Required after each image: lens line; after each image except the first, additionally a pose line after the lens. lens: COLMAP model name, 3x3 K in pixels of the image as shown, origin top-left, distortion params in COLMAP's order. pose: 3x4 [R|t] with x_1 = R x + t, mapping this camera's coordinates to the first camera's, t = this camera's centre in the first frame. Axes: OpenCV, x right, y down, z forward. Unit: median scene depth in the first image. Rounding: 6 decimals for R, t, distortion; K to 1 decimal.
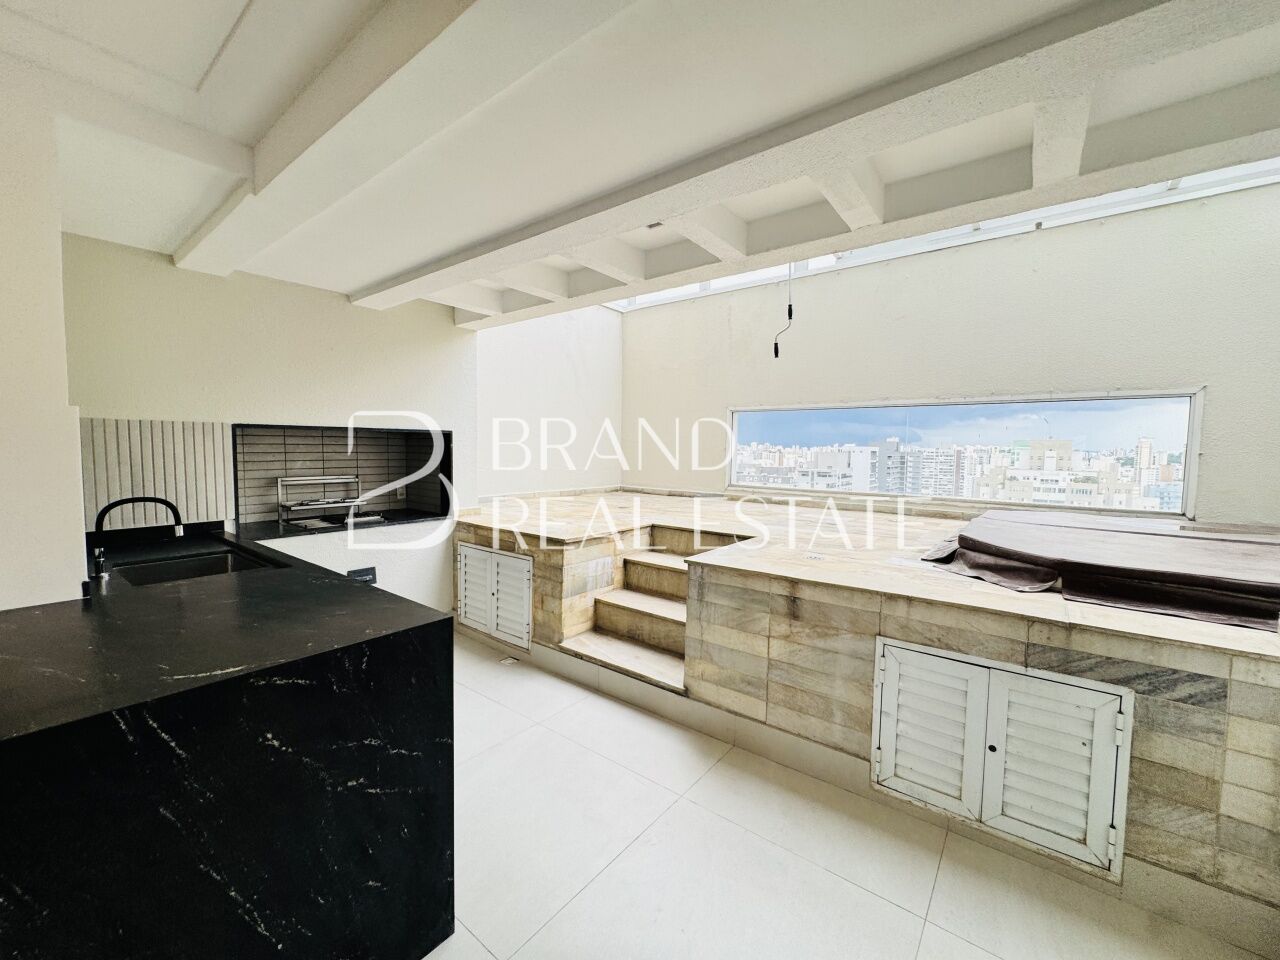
lens RADIAL K [[513.2, 0, 640.0], [0, 513.2, 480.0], [0, 0, 1]] dist [0.001937, 0.000541]
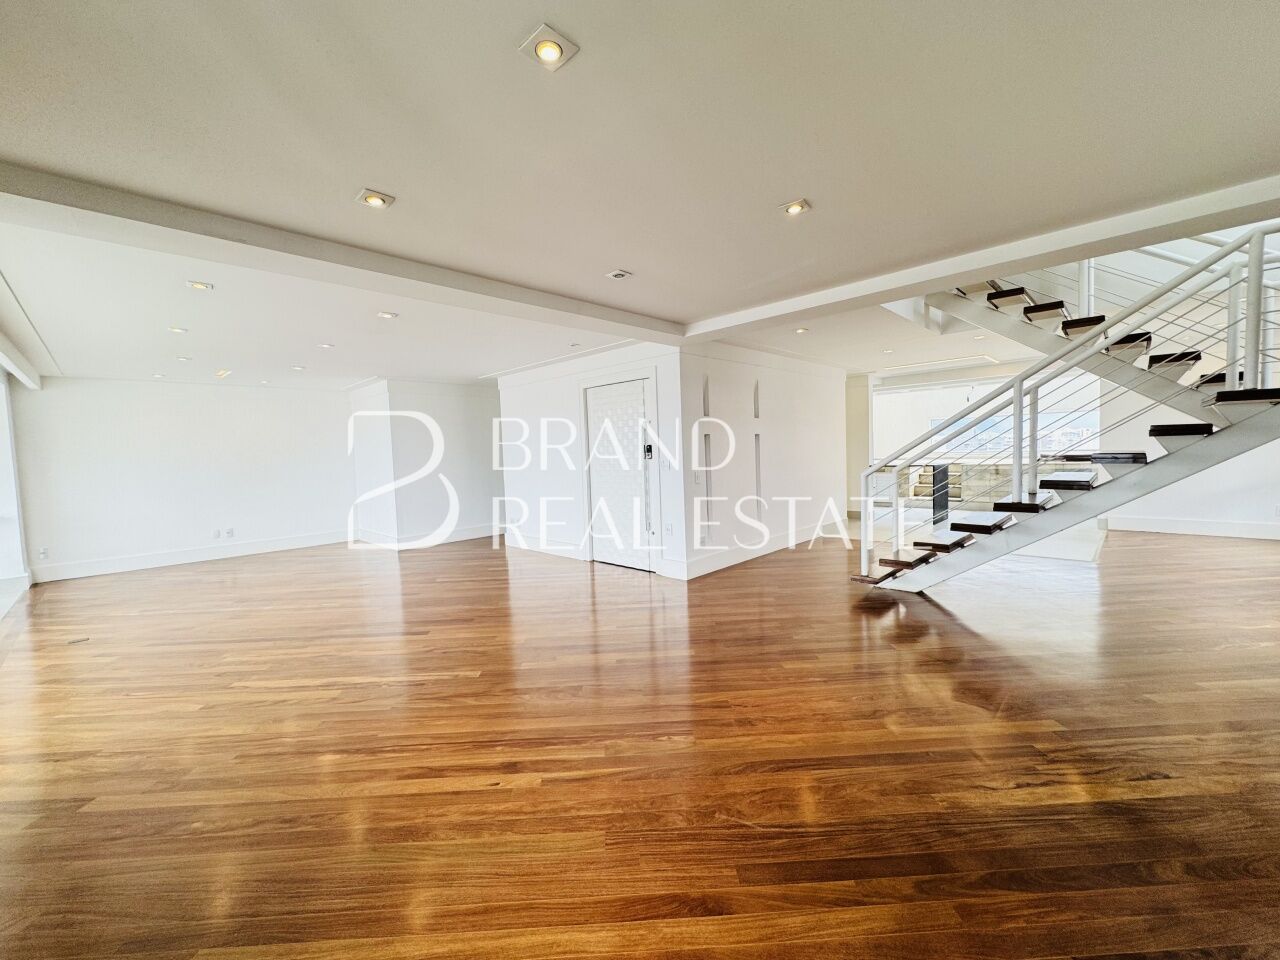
lens RADIAL K [[511.9, 0, 638.6], [0, 511.9, 478.6], [0, 0, 1]] dist [-0.001825, -0.000358]
pose [[0.992436, -0.043558, -0.114778, -2.106134], [0.042489, 0.999028, -0.011739, 0.235174], [0.115177, 0.006774, 0.993322, -3.433368]]
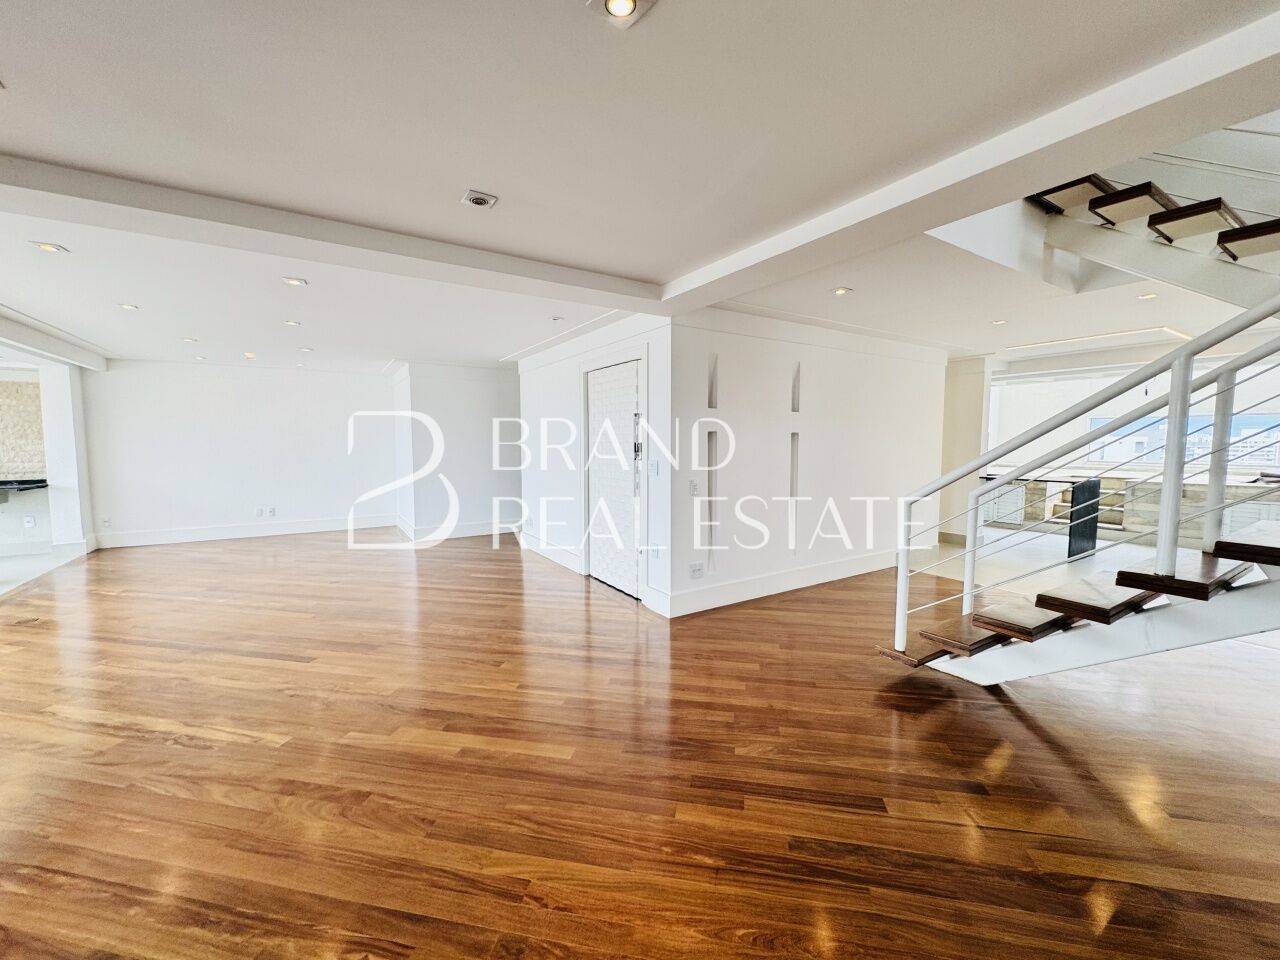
lens RADIAL K [[511.9, 0, 638.6], [0, 511.9, 478.6], [0, 0, 1]] dist [-0.001825, -0.000358]
pose [[0.941679, 0.009251, -0.336386, -1.676498], [-0.007788, 0.999953, 0.005698, 0.174352], [0.336423, -0.002746, 0.941707, -2.843327]]
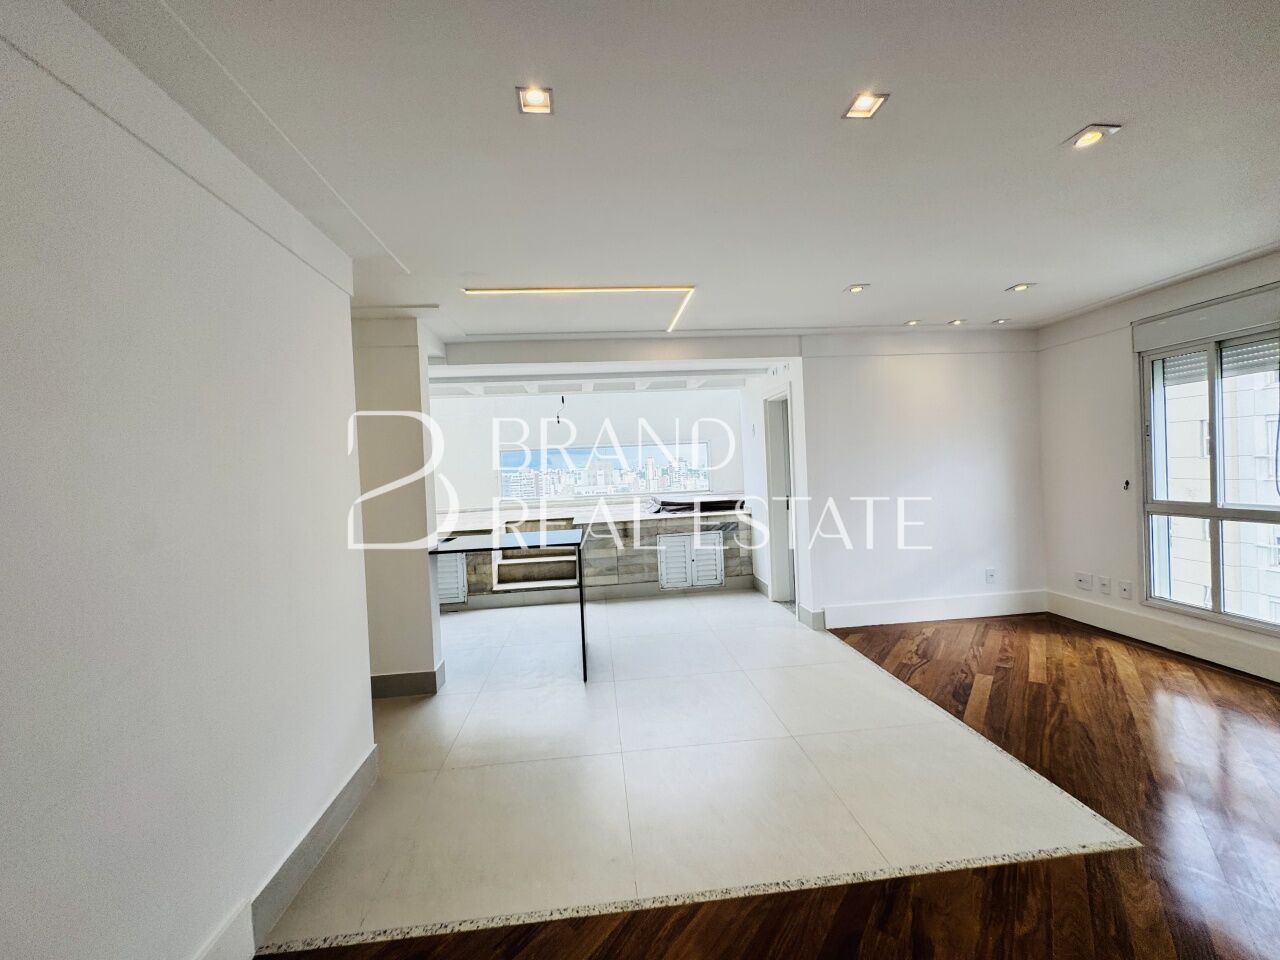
lens RADIAL K [[513.2, 0, 640.0], [0, 513.2, 480.0], [0, 0, 1]] dist [0.001937, 0.000541]
pose [[0.725610, -0.060972, 0.685400, -1.377523], [0.099960, 0.994841, -0.017326, 0.042664], [-0.680807, 0.081084, 0.727961, -0.911073]]
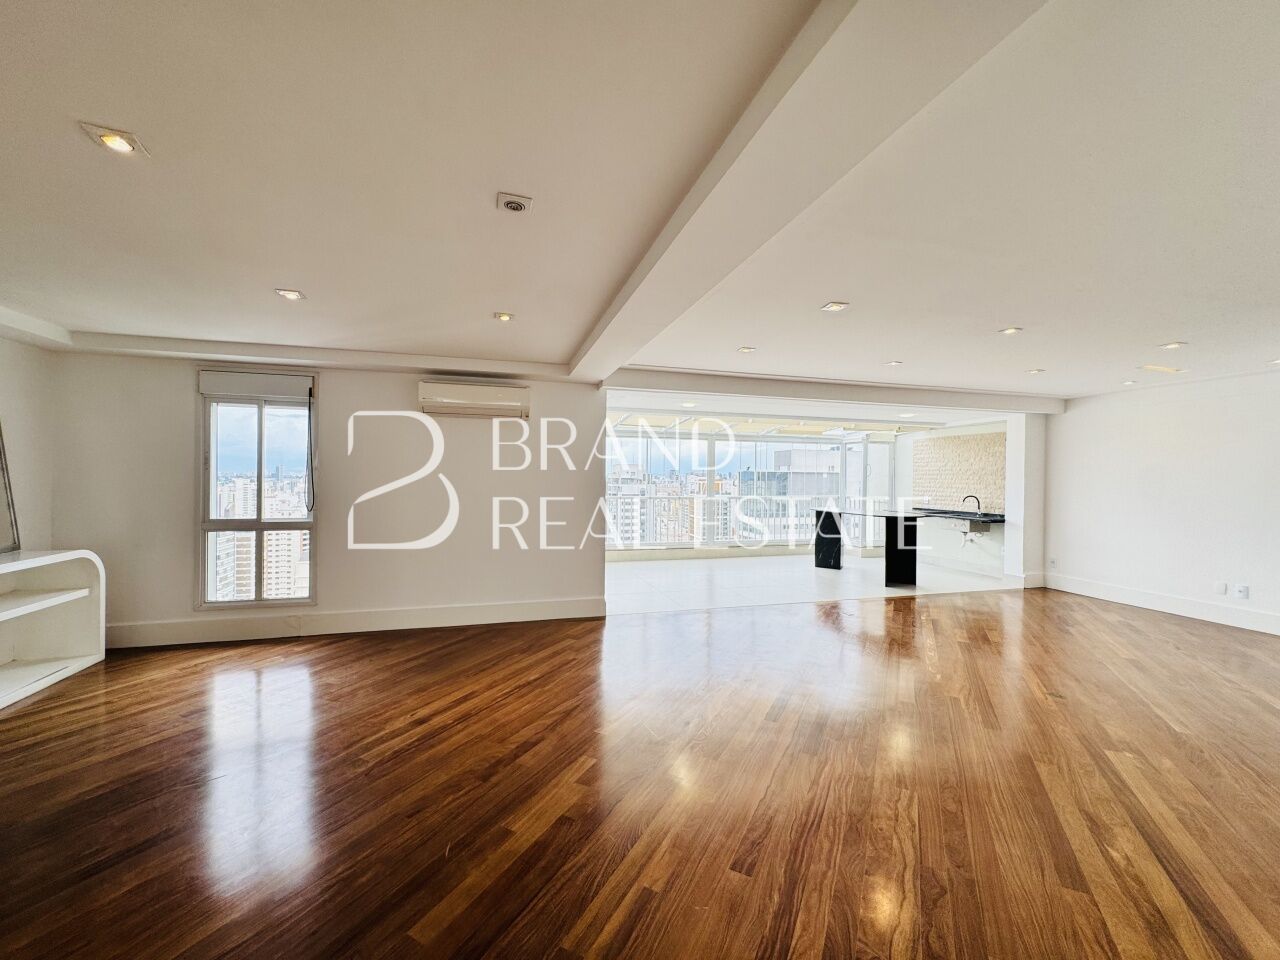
lens RADIAL K [[511.9, 0, 638.6], [0, 511.9, 478.6], [0, 0, 1]] dist [-0.001825, -0.000358]
pose [[-0.587544, -0.015932, -0.809036, -1.740028], [-0.071892, 0.996880, 0.032578, 0.055831], [0.805993, 0.077304, -0.586856, -1.323168]]
